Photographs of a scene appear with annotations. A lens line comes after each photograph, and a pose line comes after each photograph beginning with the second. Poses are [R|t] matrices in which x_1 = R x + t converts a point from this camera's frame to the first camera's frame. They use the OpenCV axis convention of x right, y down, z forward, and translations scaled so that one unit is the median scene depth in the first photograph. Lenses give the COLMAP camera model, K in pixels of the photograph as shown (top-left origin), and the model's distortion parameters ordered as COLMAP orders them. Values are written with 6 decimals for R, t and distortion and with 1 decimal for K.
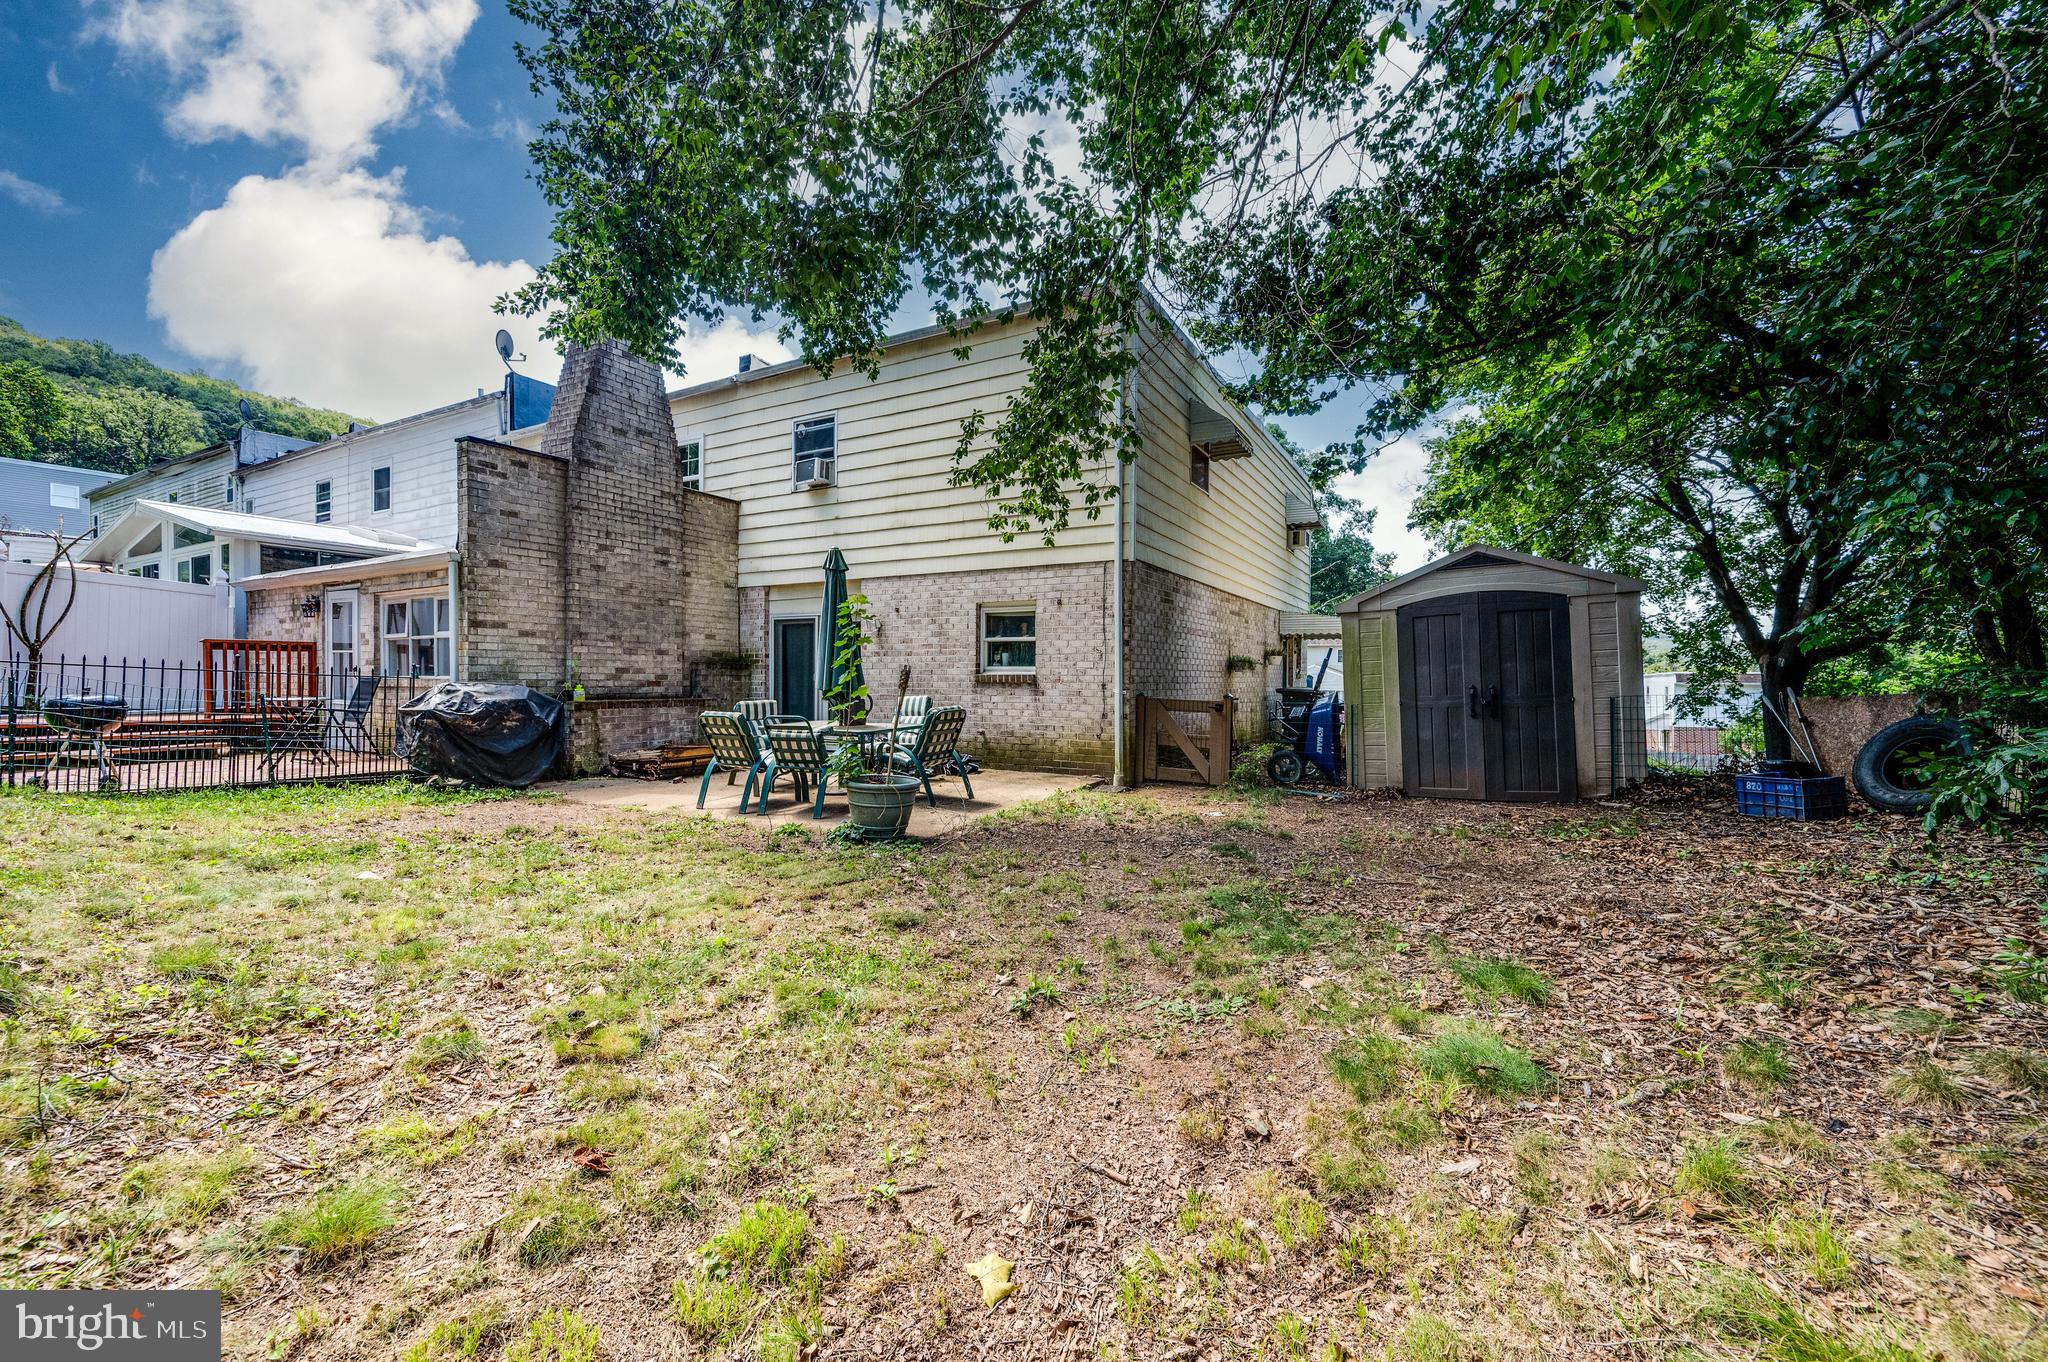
lens RADIAL K [[803.1, 0, 1043.0], [0, 803.1, 688.5], [0, 0, 1]] dist [-0.002738, -0.000906]
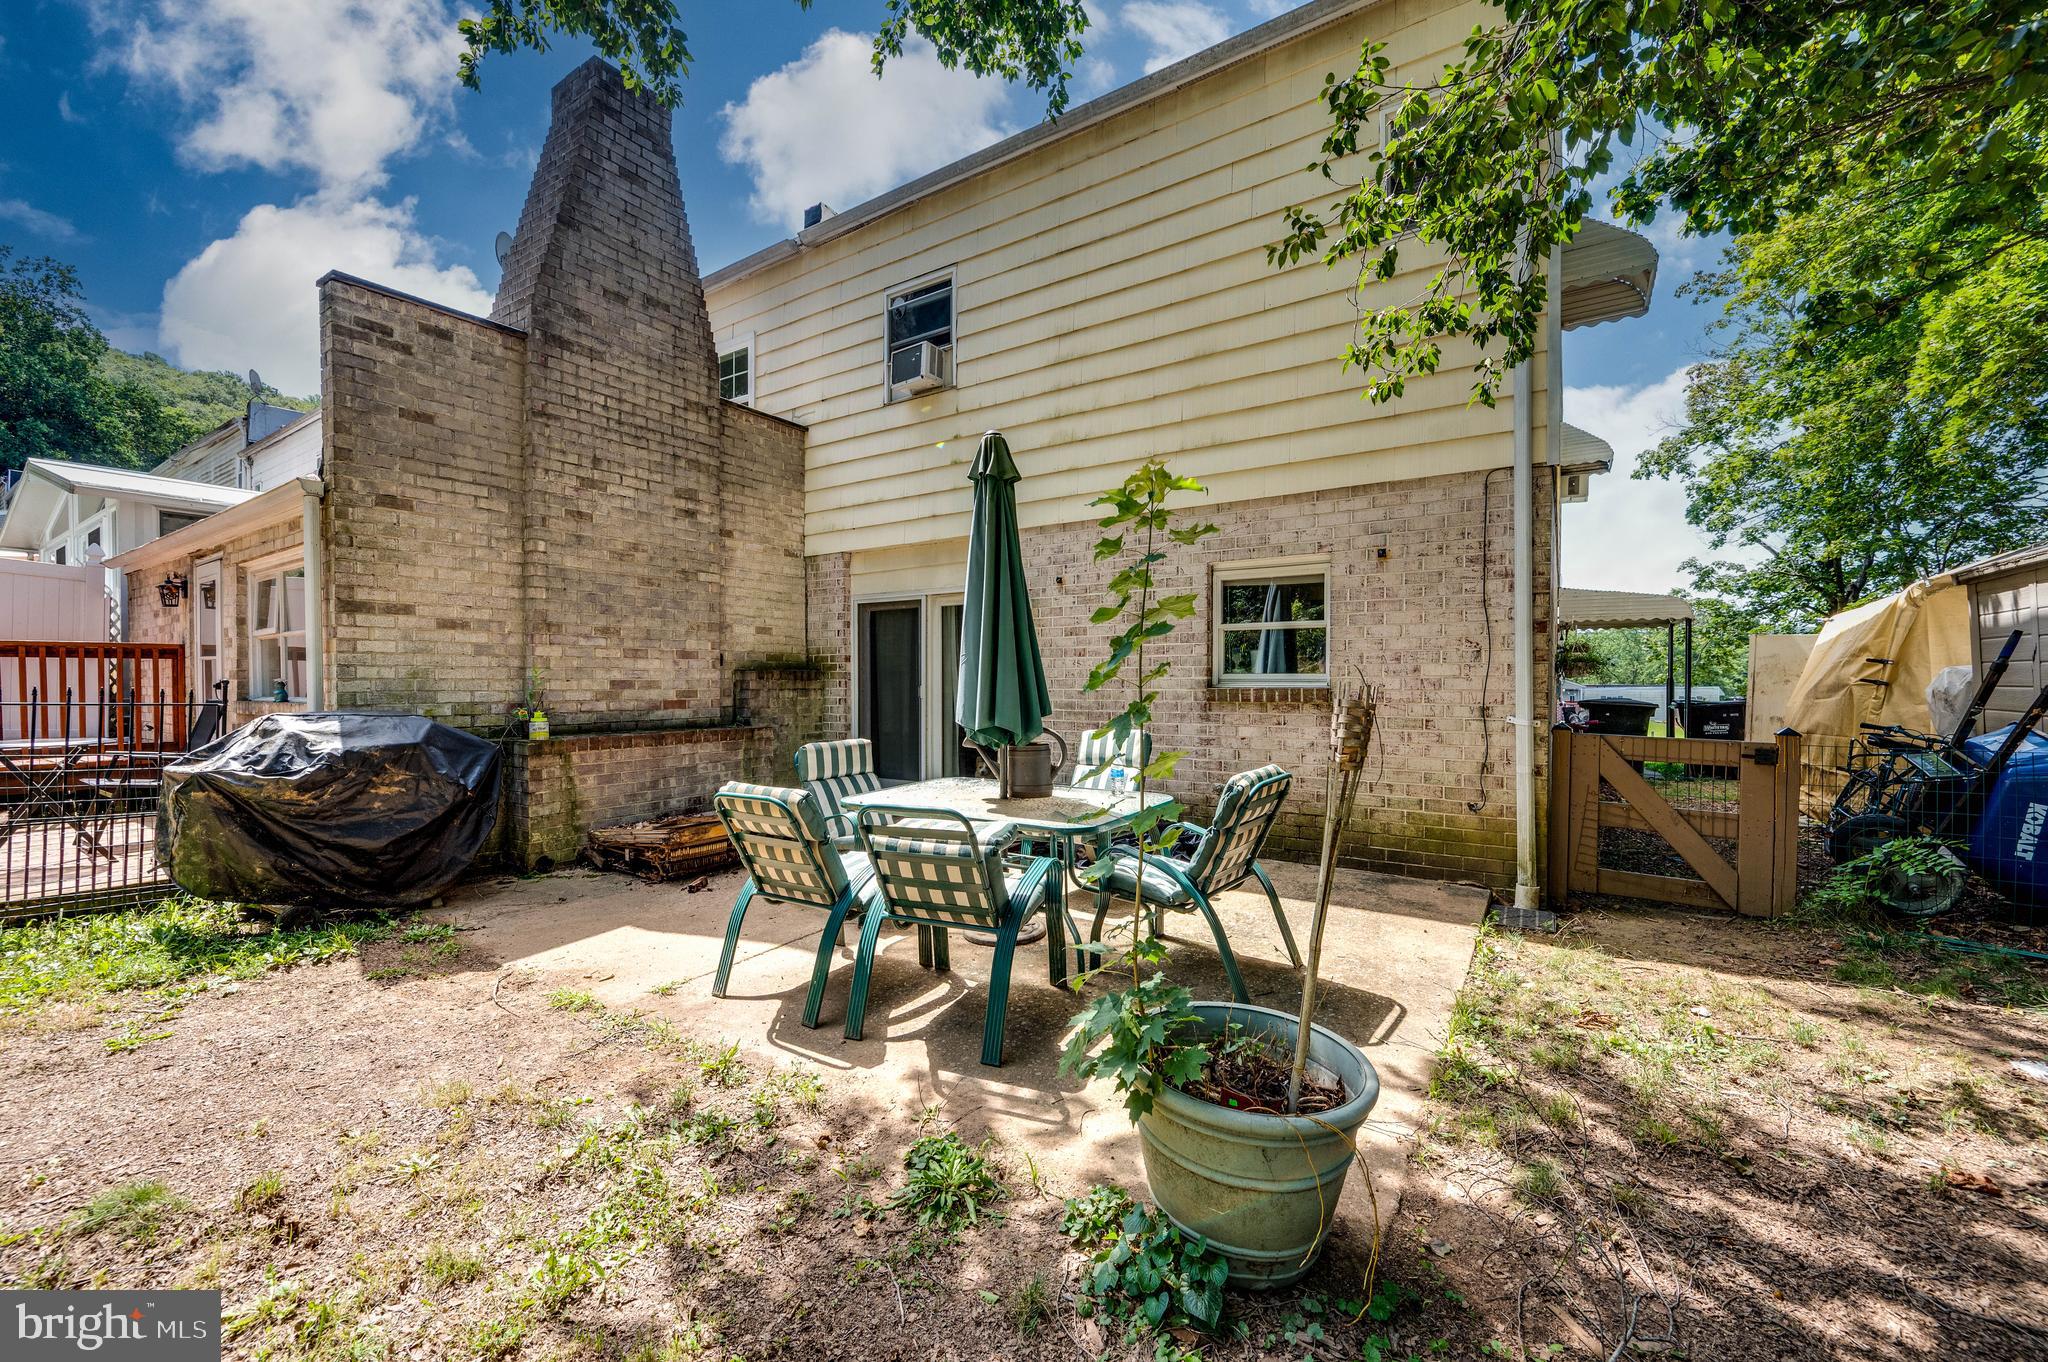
lens RADIAL K [[803.1, 0, 1035.5], [0, 803.1, 689.4], [0, 0, 1]] dist [-0.002738, -0.000906]
pose [[0.996071, -0.005422, -0.088388, -0.154453], [0.005408, 0.999985, -0.000396, -0.017025], [0.088388, -0.000084, 0.996086, 0.418006]]
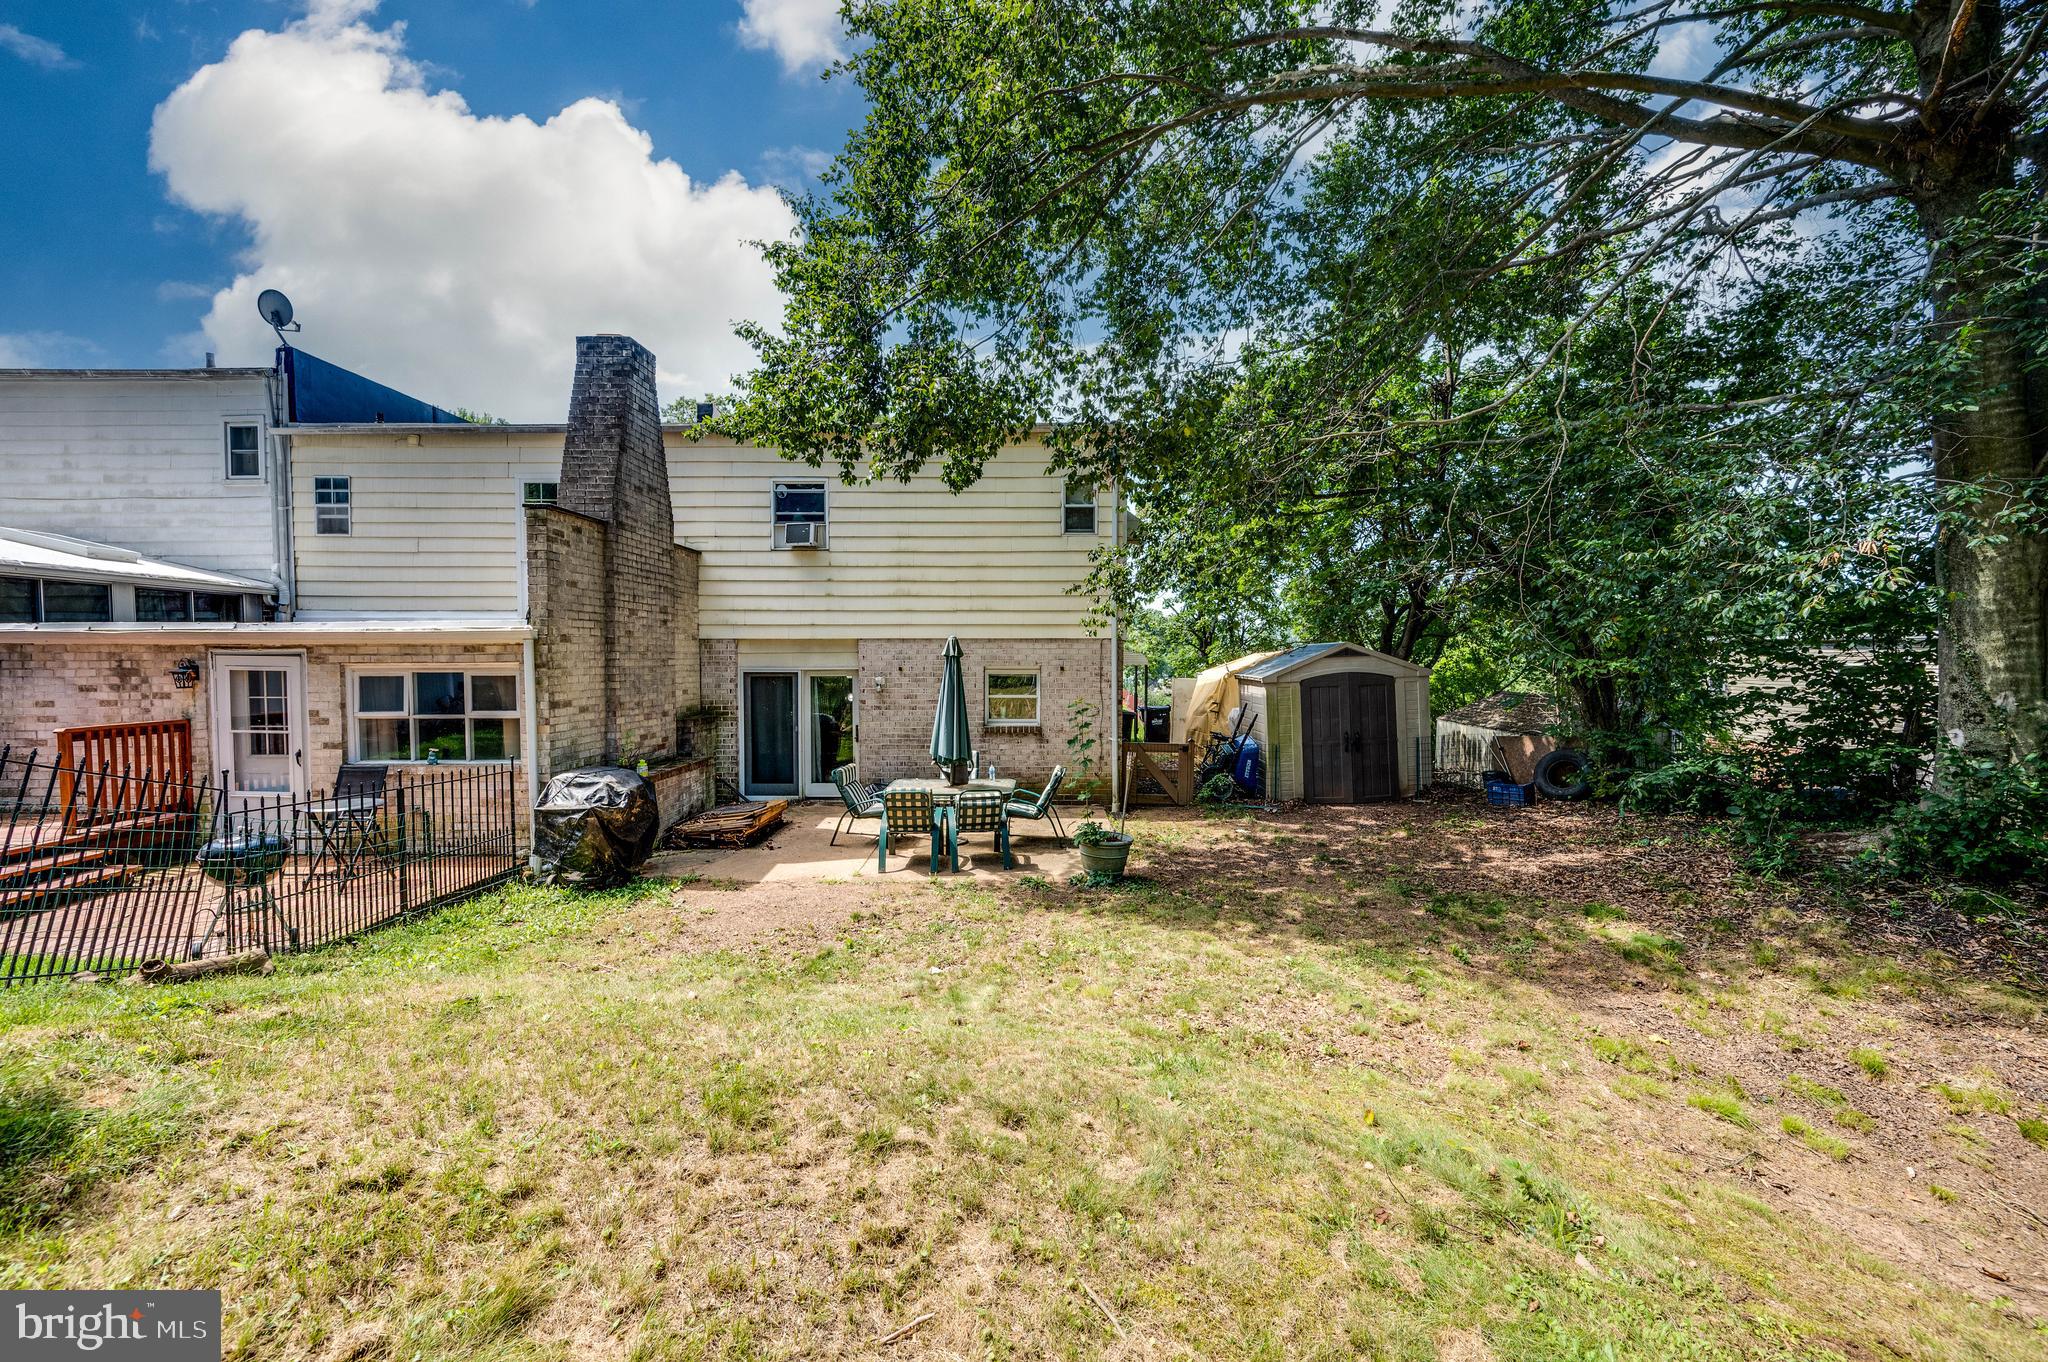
lens RADIAL K [[803.1, 0, 1042.6], [0, 803.1, 681.6], [0, 0, 1]] dist [-0.002738, -0.000906]
pose [[0.877470, -0.017261, 0.479320, -0.570857], [0.008593, 0.999758, 0.020272, -0.106131], [-0.479554, -0.013669, 0.877406, -0.079221]]
